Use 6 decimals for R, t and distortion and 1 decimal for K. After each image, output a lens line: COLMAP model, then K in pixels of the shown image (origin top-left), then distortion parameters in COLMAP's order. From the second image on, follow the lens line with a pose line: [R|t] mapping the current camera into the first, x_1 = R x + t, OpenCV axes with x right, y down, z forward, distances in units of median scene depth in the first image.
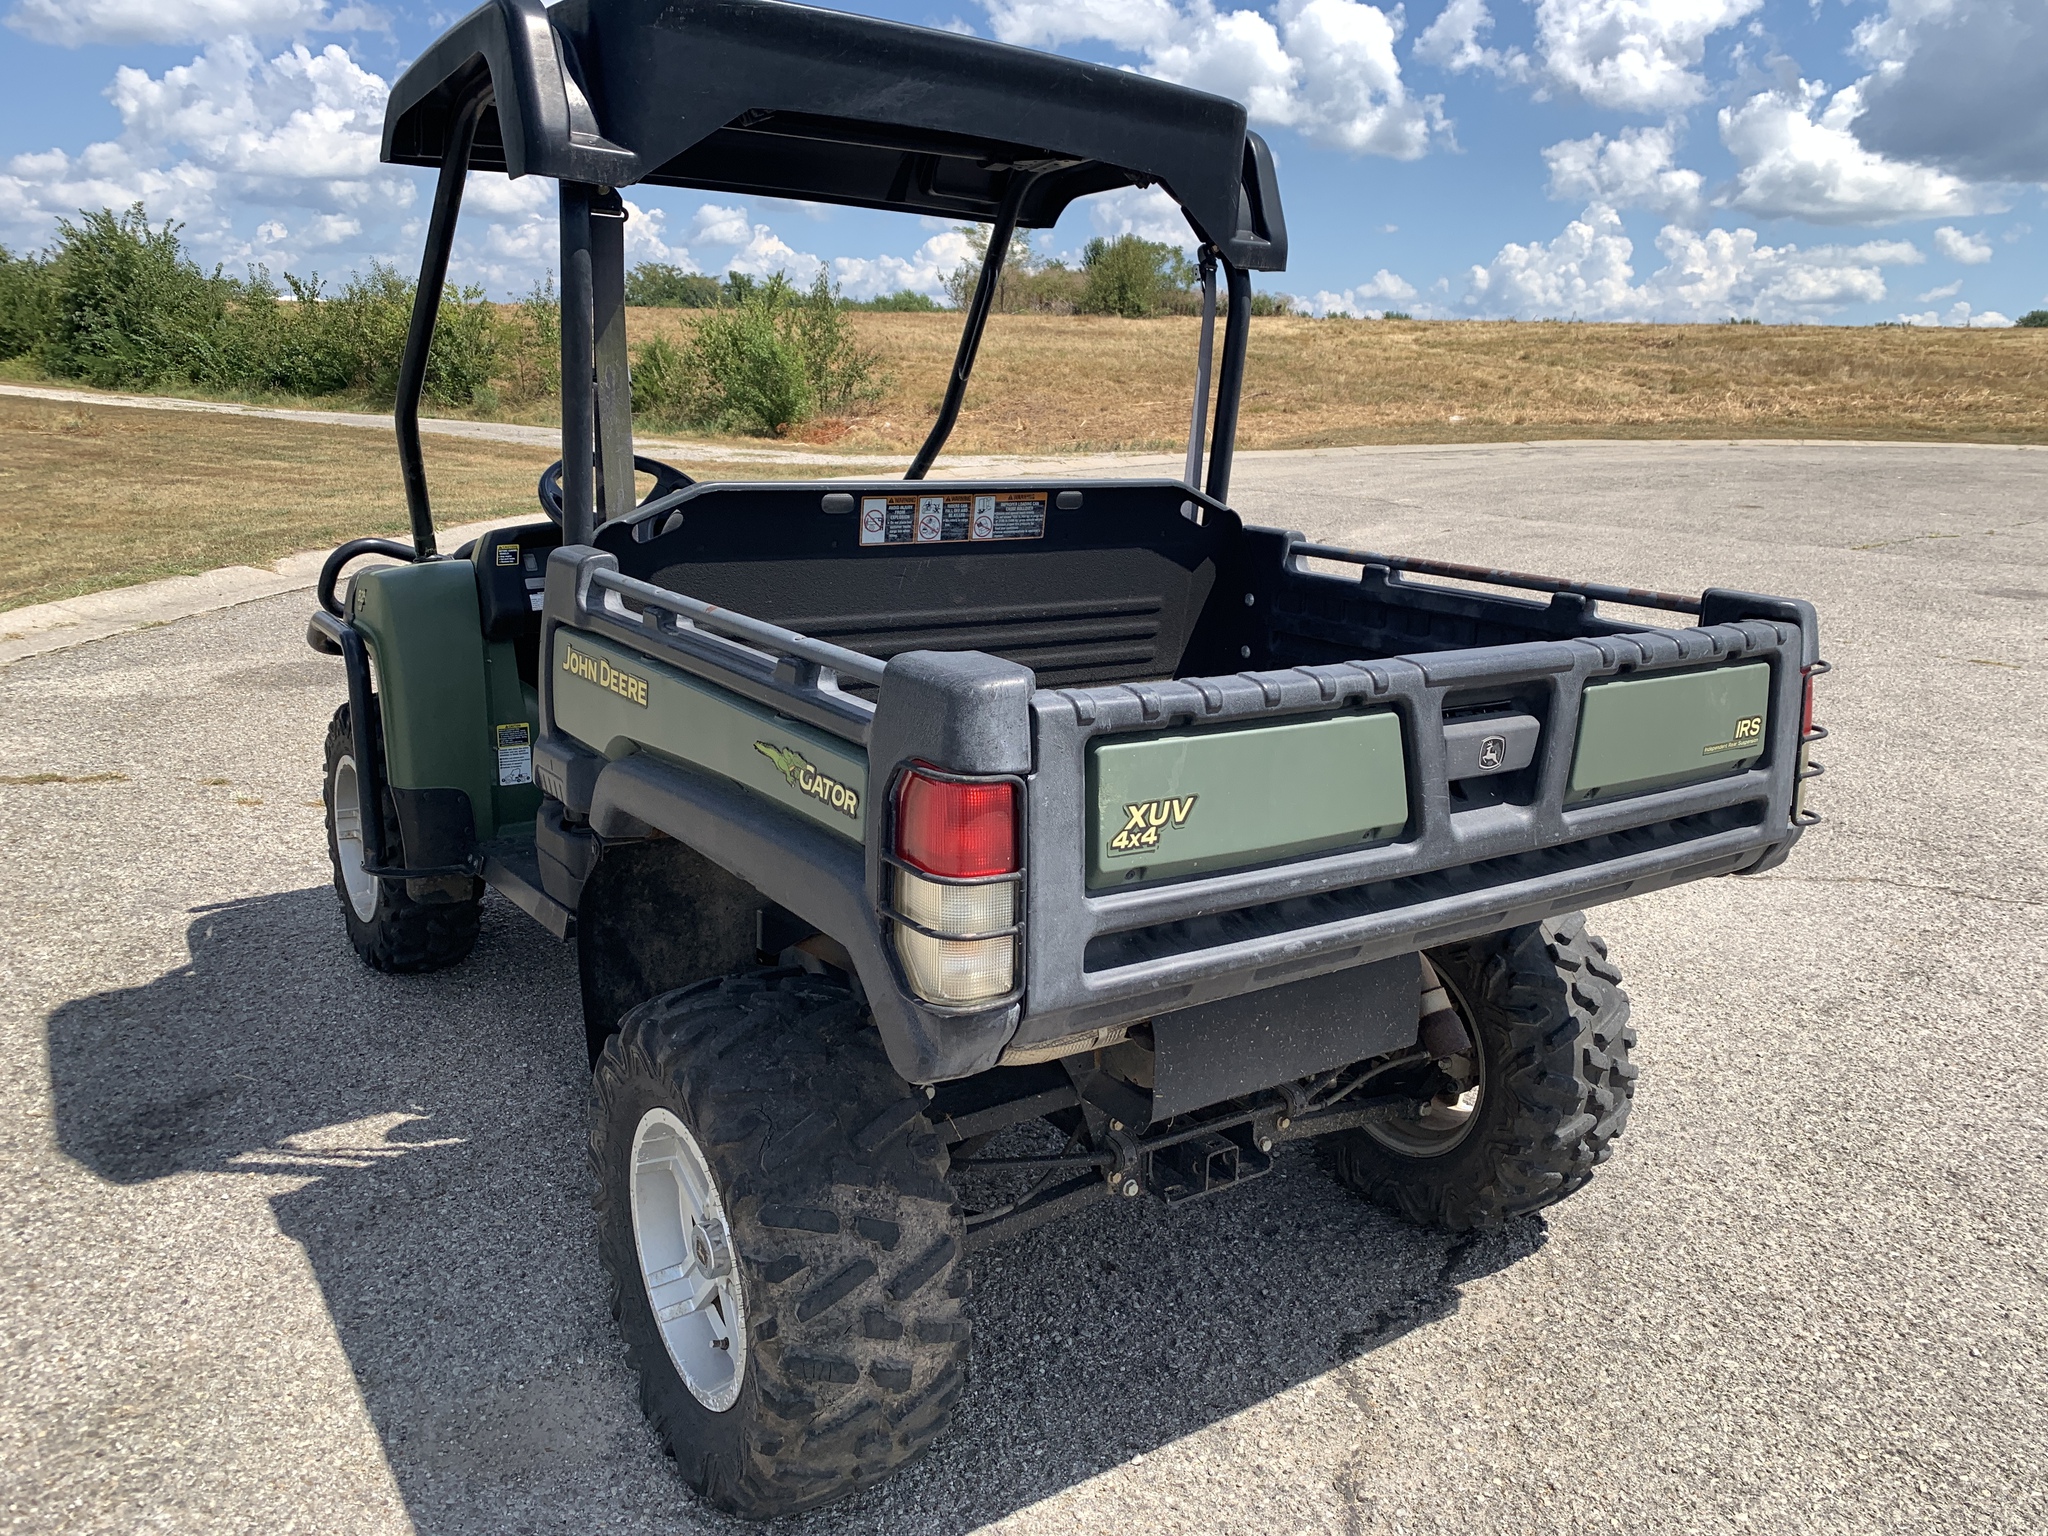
lens RADIAL K [[1578.5, 0, 1053.5], [0, 1578.5, 798.7], [0, 0, 1]] dist [0.003603, -0.009233]
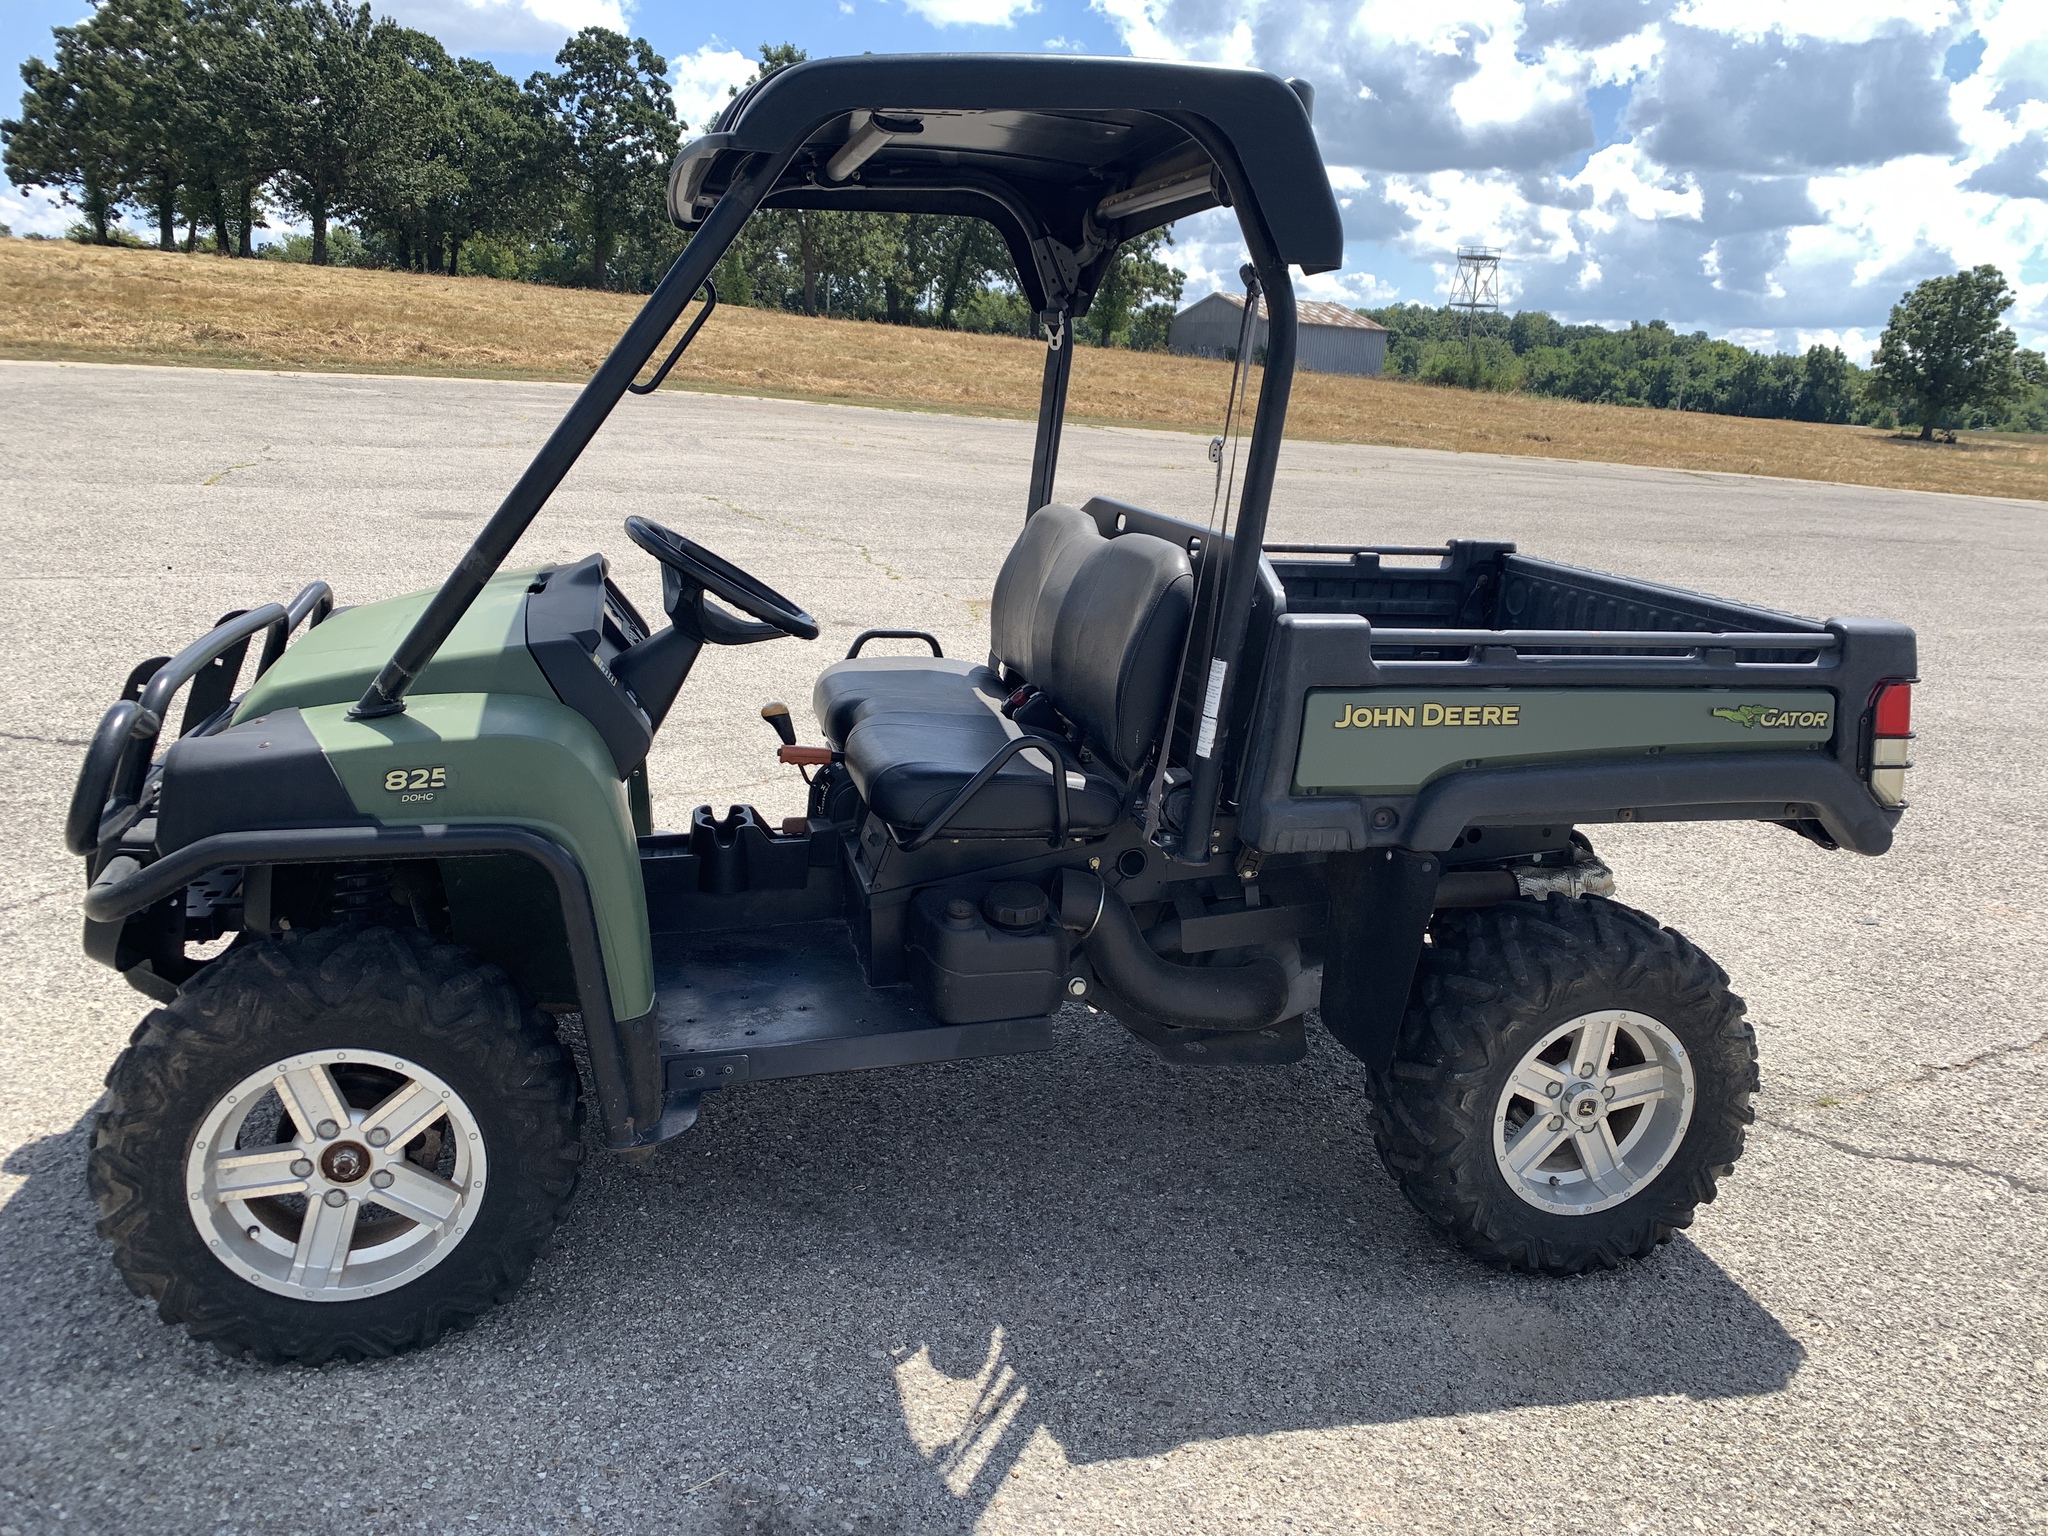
lens RADIAL K [[1600.0, 0, 1024.0], [0, 1600.0, 768.0], [0, 0, 1]] dist [0.014493, -0.011567]
pose [[0.341060, -0.232365, 0.910870, -1.100207], [0.196200, 0.965224, 0.172767, -0.229919], [-0.919339, 0.119789, 0.374789, 0.619968]]
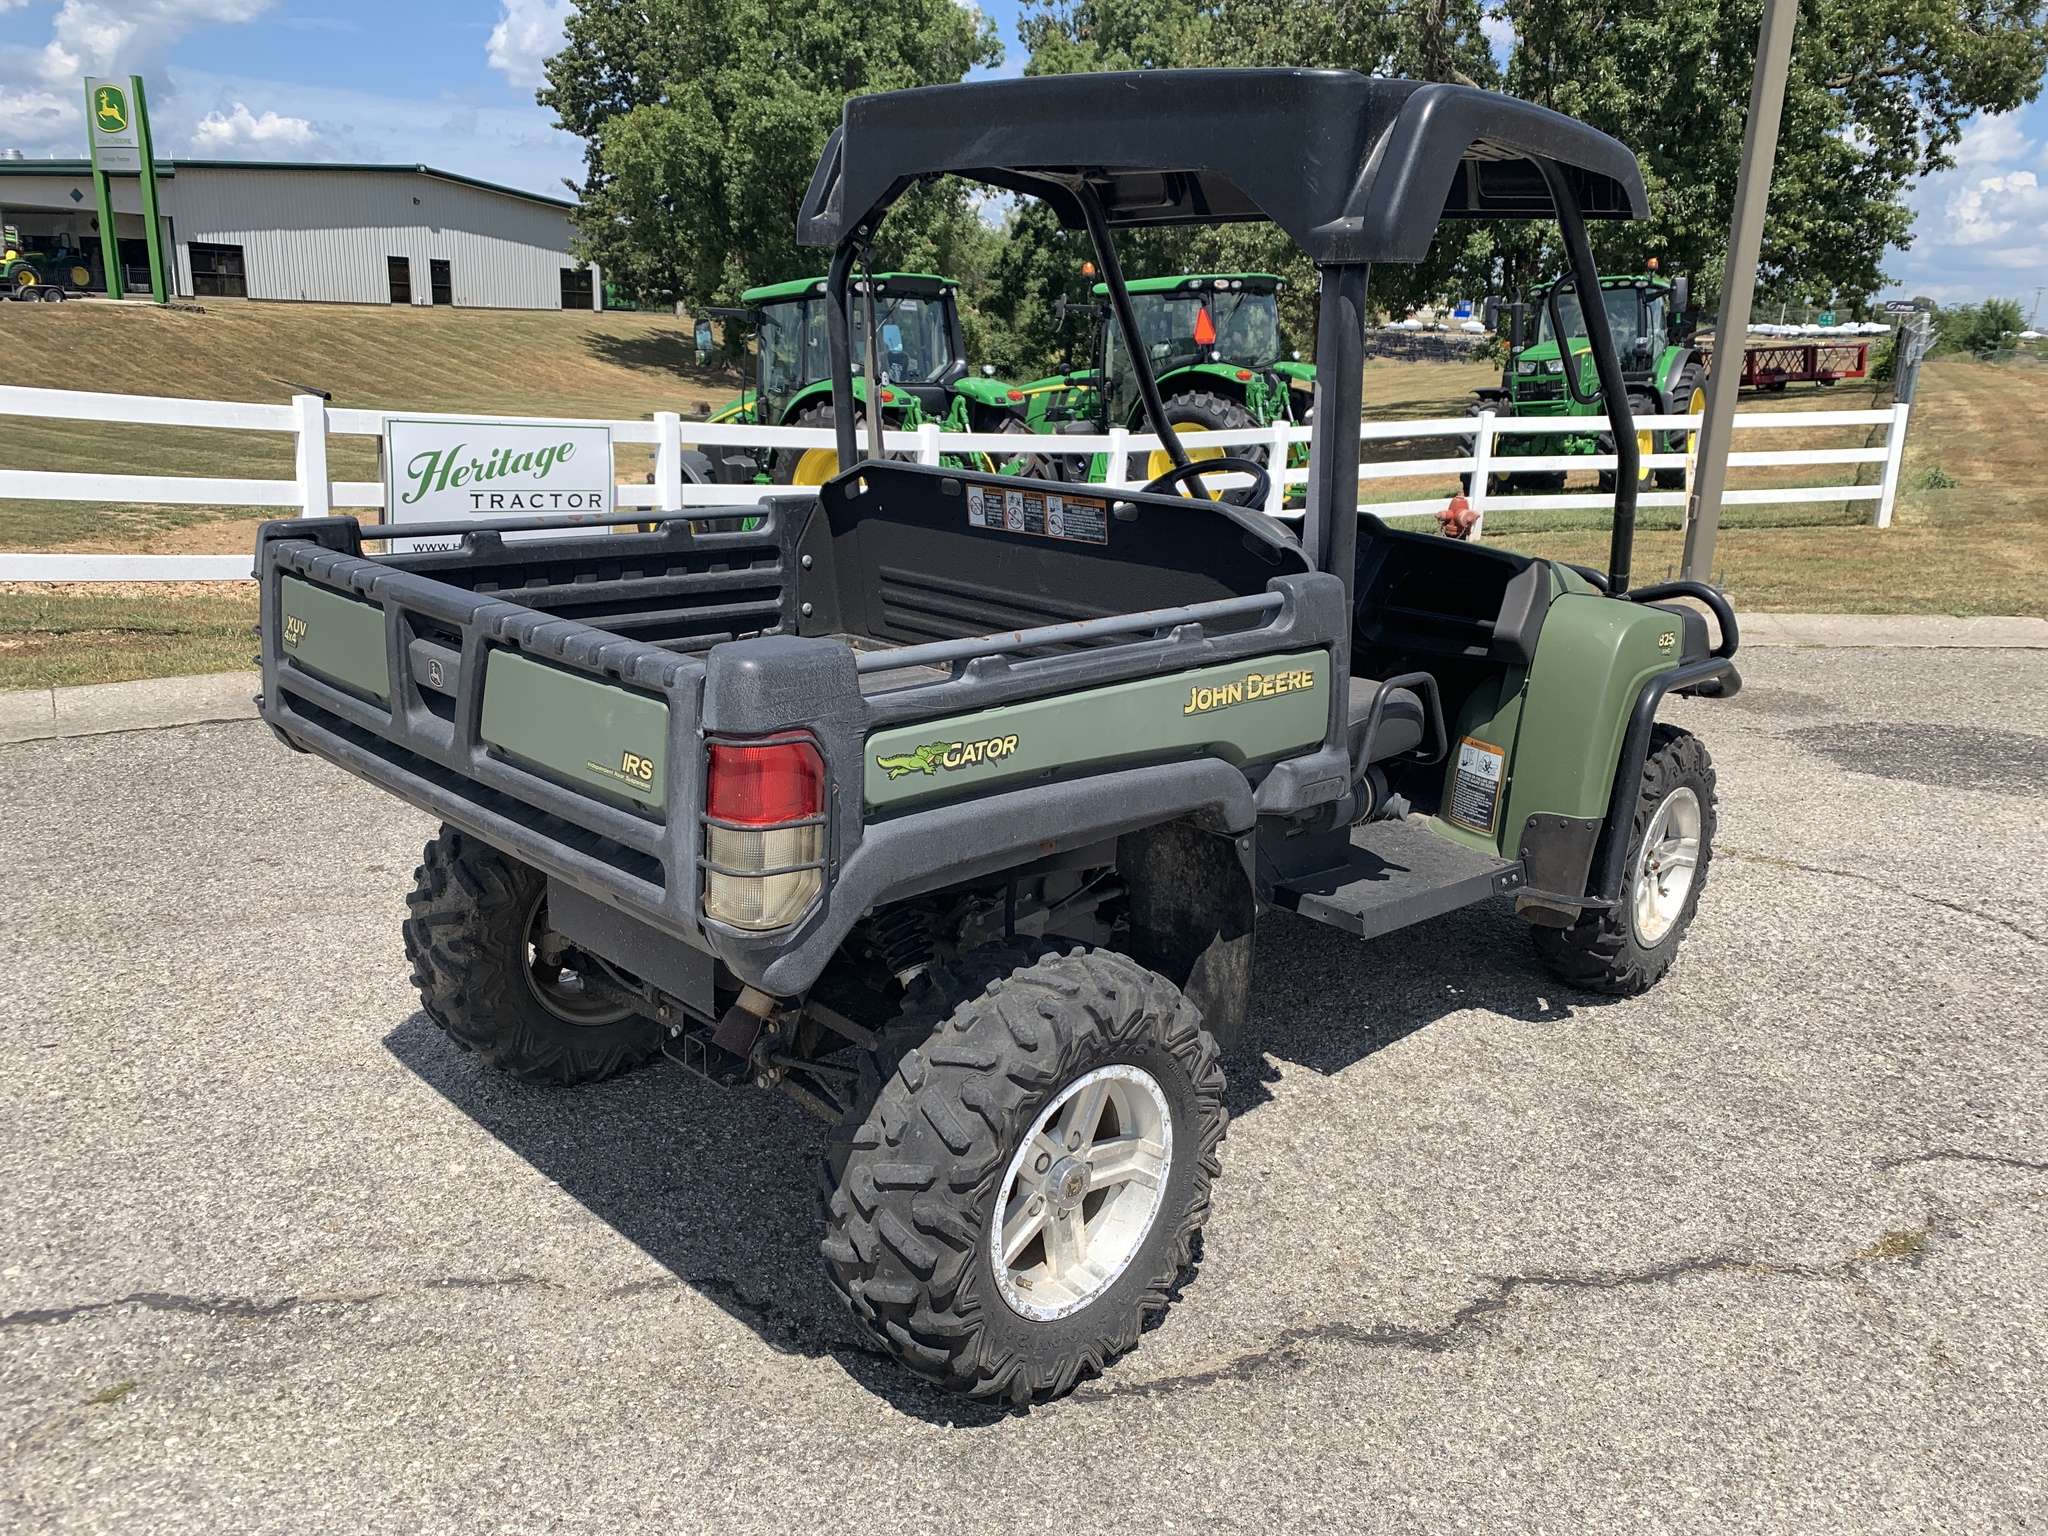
lens RADIAL K [[1550.3, 0, 1026.4], [0, 1550.3, 792.0], [0, 0, 1]] dist [0.013372, -0.017324]
pose [[0.177714, 0.249517, -0.951924, 0.950009], [-0.281102, 0.939889, 0.193884, -0.189209], [0.943080, 0.233132, 0.237171, 0.729090]]
